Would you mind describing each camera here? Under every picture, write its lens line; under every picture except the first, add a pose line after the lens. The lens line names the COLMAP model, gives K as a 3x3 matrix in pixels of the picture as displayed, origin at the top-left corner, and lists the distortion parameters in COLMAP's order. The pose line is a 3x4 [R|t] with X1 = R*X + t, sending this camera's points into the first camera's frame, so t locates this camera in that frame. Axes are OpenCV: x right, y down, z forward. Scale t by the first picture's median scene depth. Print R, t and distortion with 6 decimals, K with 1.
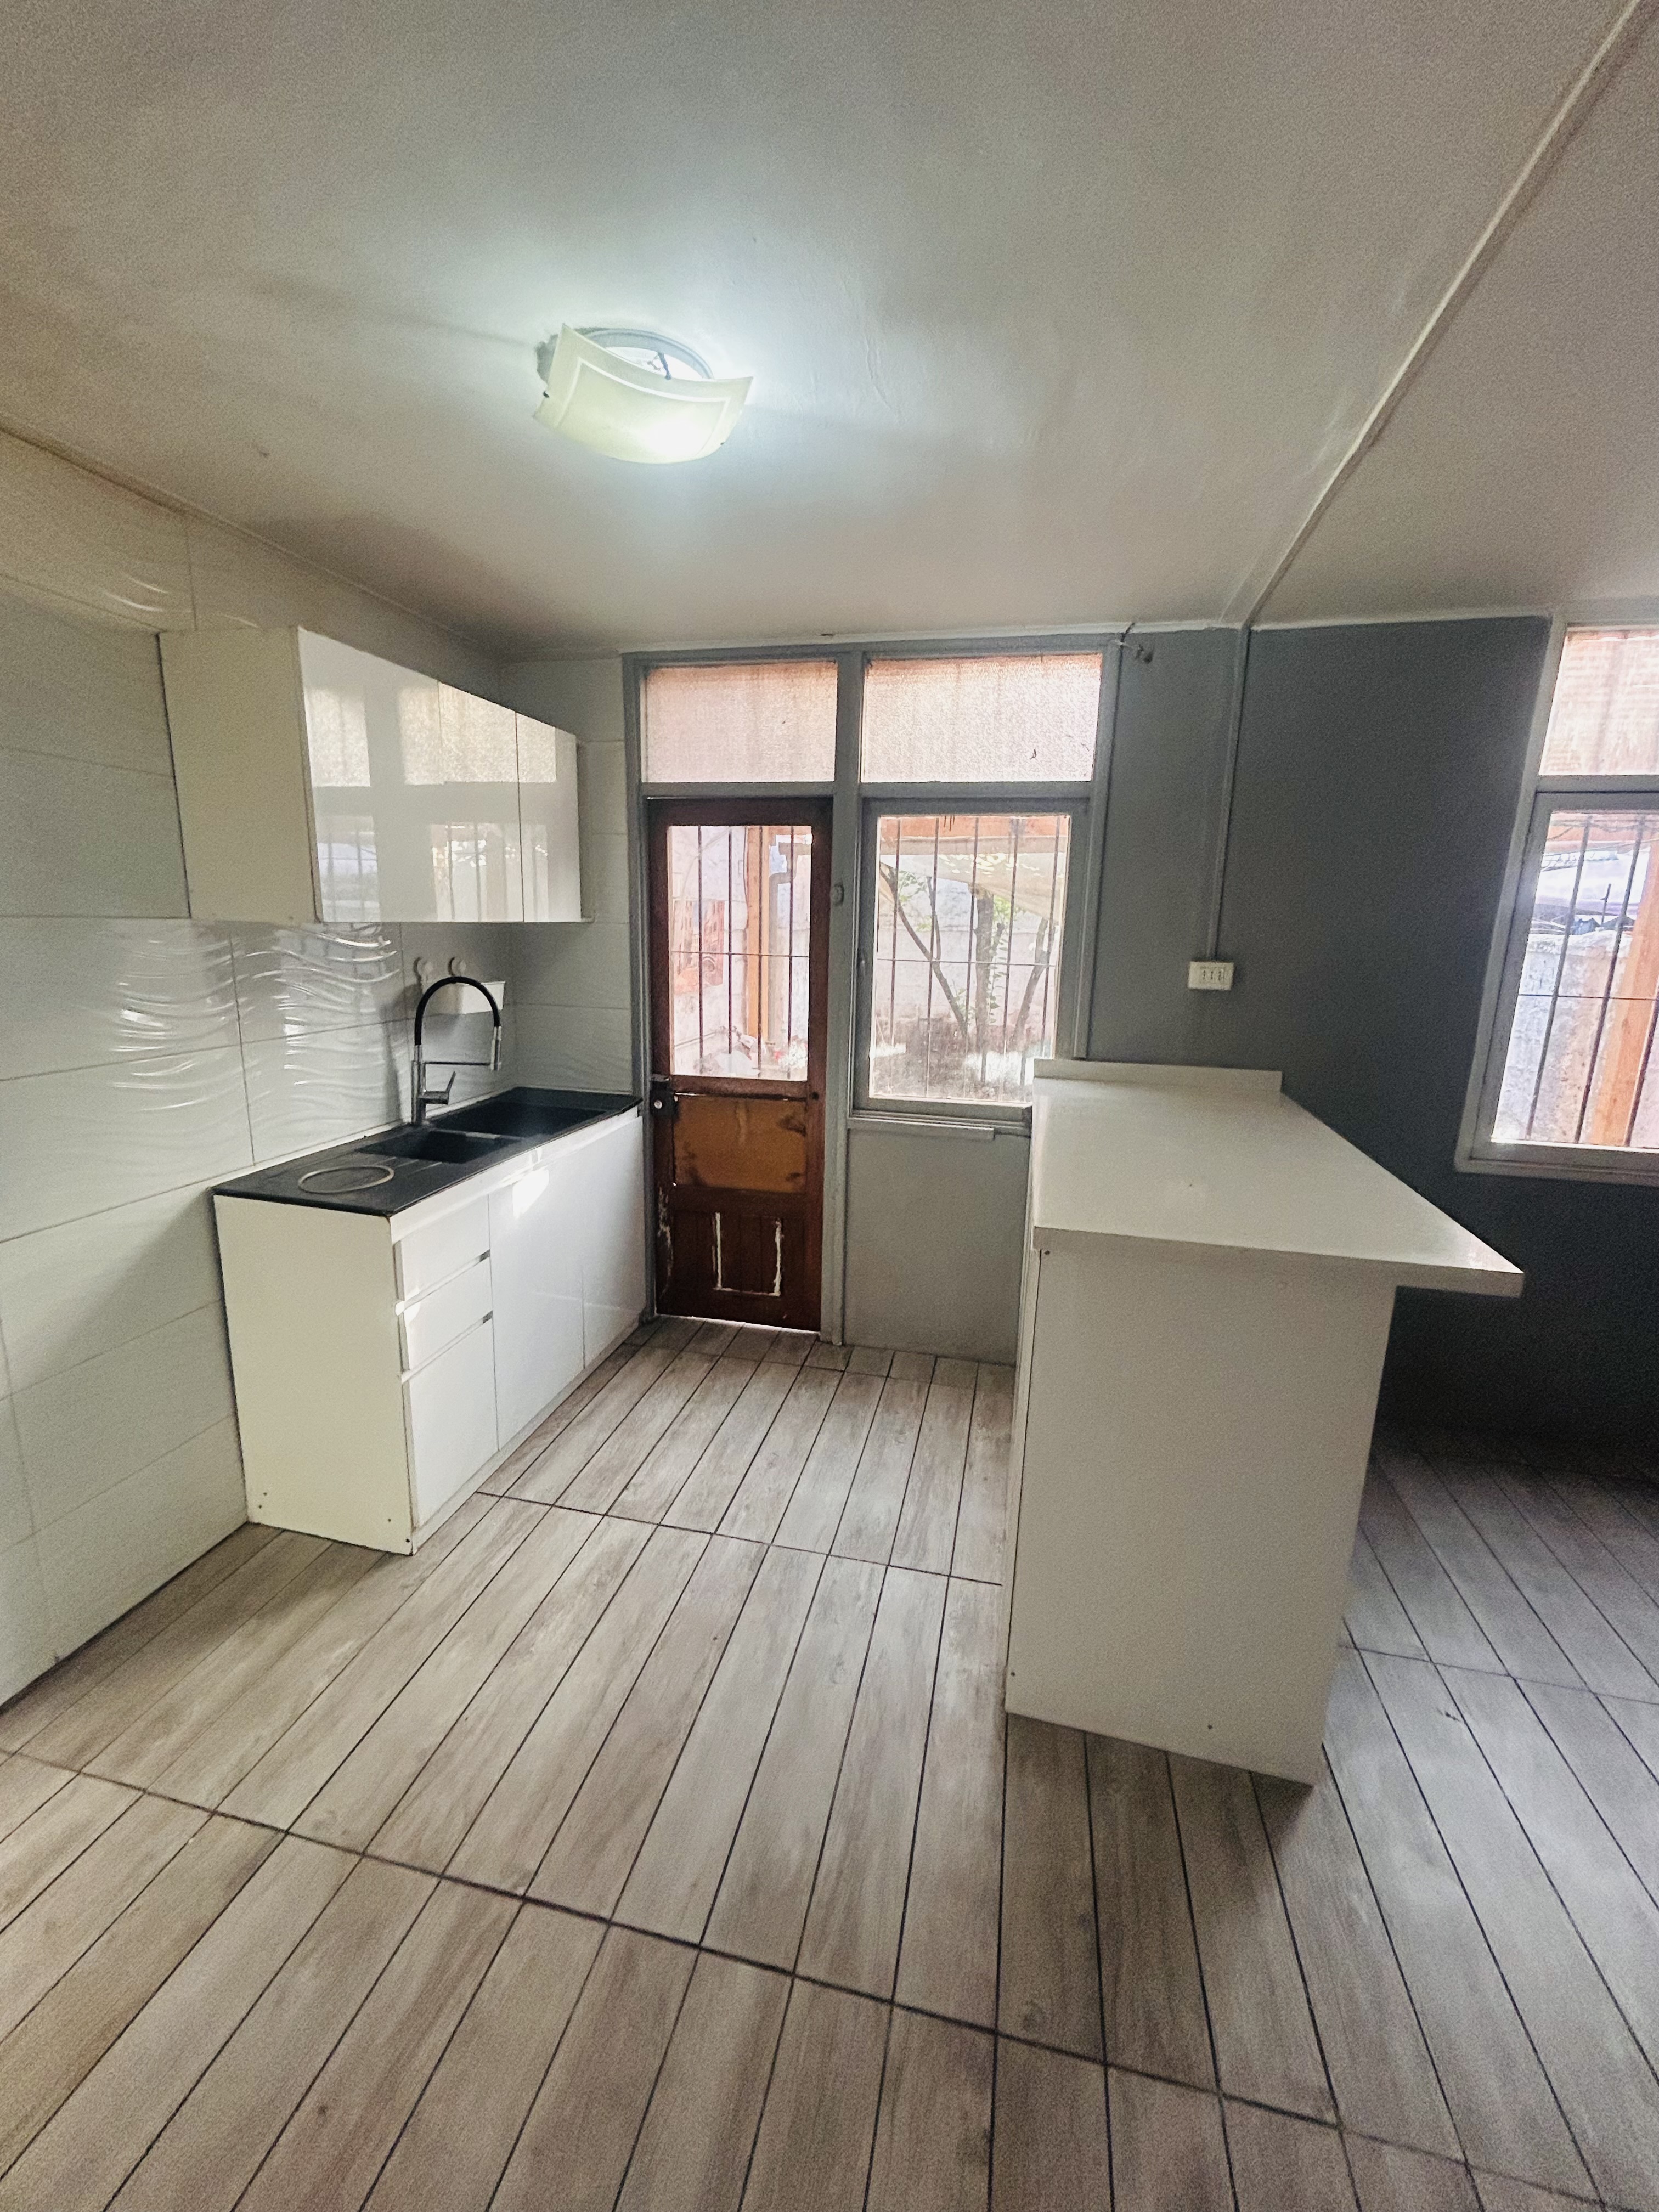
lens RADIAL K [[907.6, 0, 829.5], [0, 907.6, 1106.0], [0, 0, 1]] dist [0.001151, 0.000280]
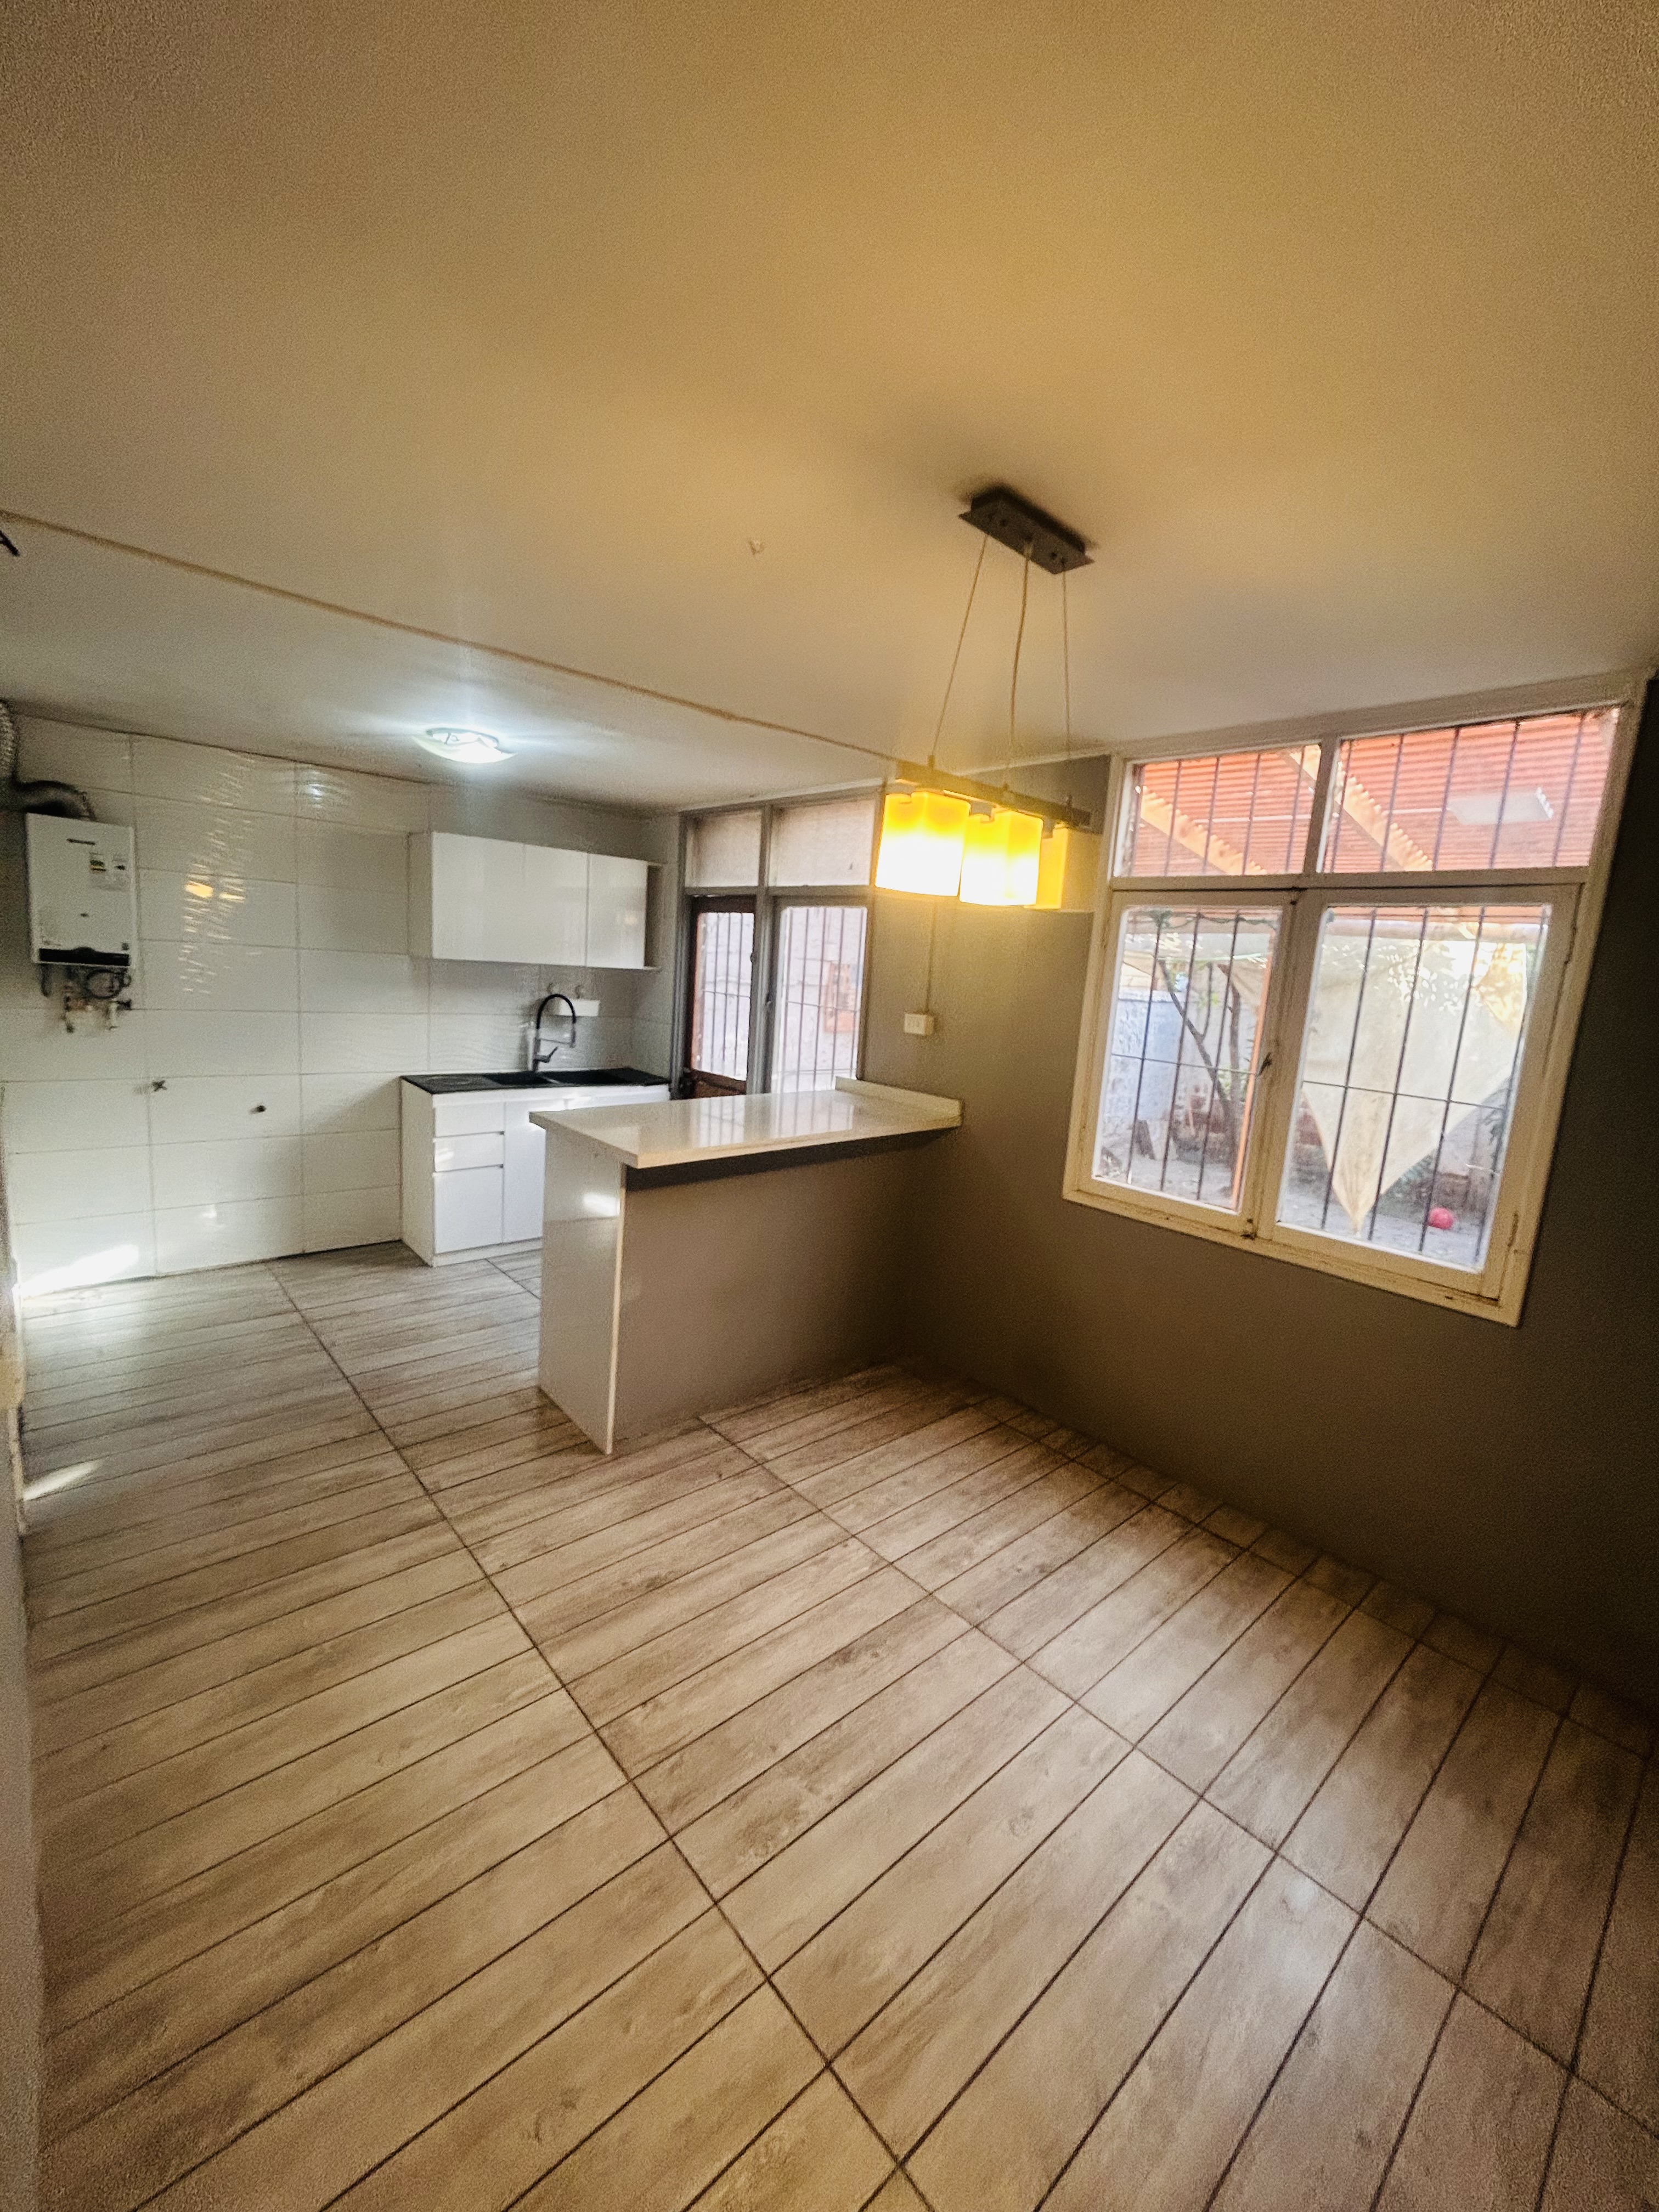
lens RADIAL K [[904.8, 0, 829.5], [0, 904.8, 1106.0], [0, 0, 1]] dist [0.000500, 0.000529]
pose [[0.816438, 0.126184, -0.563477, 1.083300], [-0.169146, 0.985288, -0.024436, 0.031914], [0.552104, 0.115261, 0.825770, -0.175854]]
